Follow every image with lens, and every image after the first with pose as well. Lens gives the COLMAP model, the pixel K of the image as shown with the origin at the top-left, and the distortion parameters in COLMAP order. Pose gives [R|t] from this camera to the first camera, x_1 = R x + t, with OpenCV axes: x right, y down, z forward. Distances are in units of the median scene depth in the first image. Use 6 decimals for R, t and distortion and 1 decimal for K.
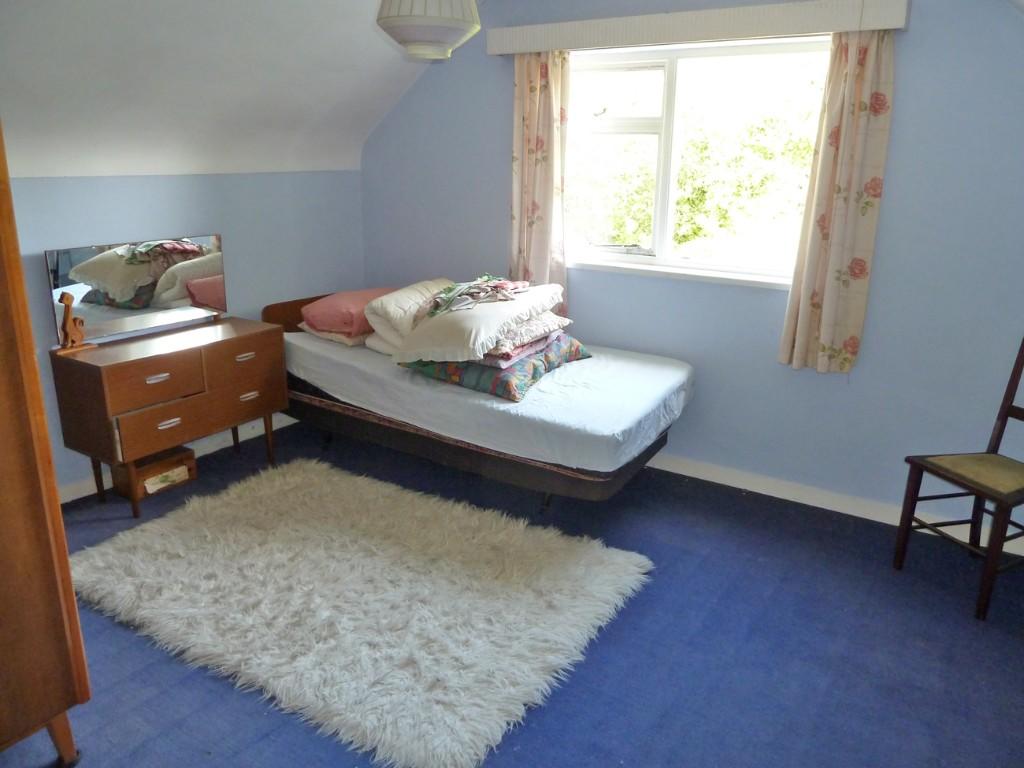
lens RADIAL K [[761.0, 0, 512.0], [0, 761.0, 384.0], [0, 0, 1]] dist [-0.003631, -0.001493]
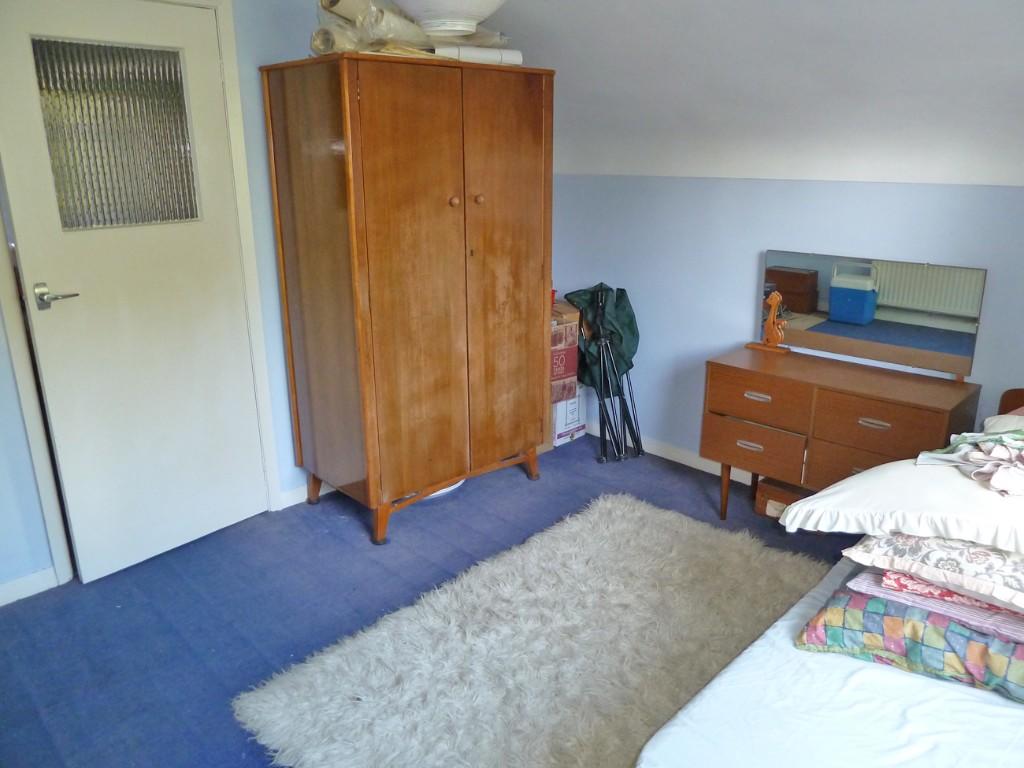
lens RADIAL K [[761.0, 0, 512.0], [0, 761.0, 384.0], [0, 0, 1]] dist [-0.003631, -0.001493]
pose [[-0.212214, 0.275295, -0.937645, 0.463528], [-0.272326, 0.904830, 0.327295, -0.242663], [0.938511, 0.324802, -0.117048, 0.817719]]
